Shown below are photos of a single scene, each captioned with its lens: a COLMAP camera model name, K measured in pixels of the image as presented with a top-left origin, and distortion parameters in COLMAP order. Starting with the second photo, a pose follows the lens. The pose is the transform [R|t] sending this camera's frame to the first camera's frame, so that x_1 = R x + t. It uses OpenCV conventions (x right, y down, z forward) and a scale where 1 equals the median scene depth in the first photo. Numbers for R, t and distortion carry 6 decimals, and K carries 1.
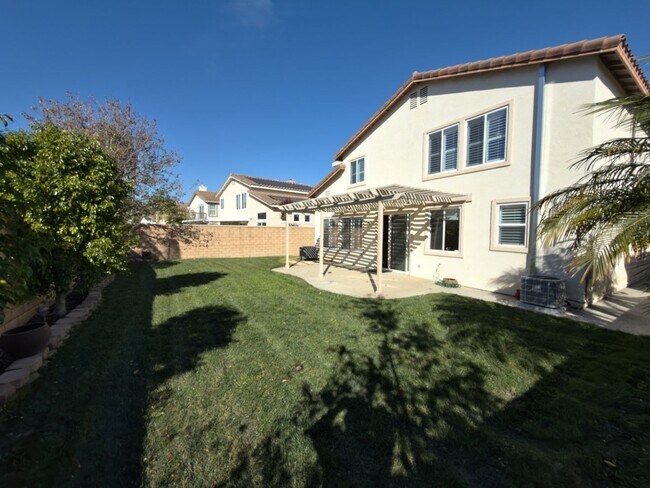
lens RADIAL K [[256.4, 0, 324.1], [0, 256.4, 242.2], [0, 0, 1]] dist [0.000596, 0.000243]
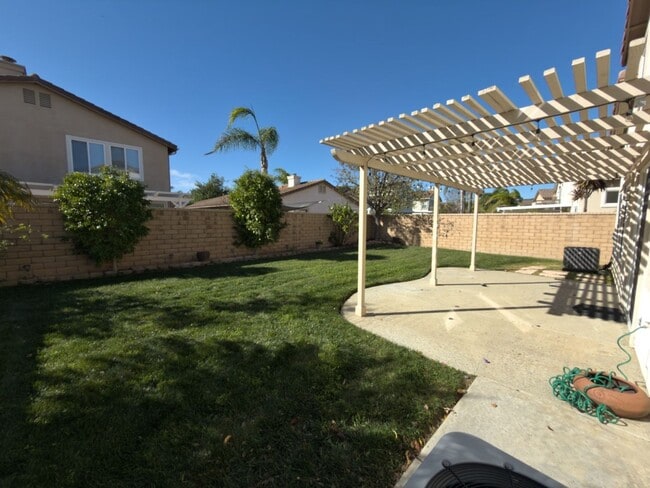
lens RADIAL K [[256.4, 0, 322.5], [0, 256.4, 241.8], [0, 0, 1]] dist [0.000596, 0.000243]
pose [[0.161040, 0.065933, -0.984743, 0.441612], [-0.046427, 0.997168, 0.059172, 0.001527], [0.985855, 0.036190, 0.163645, 0.430135]]
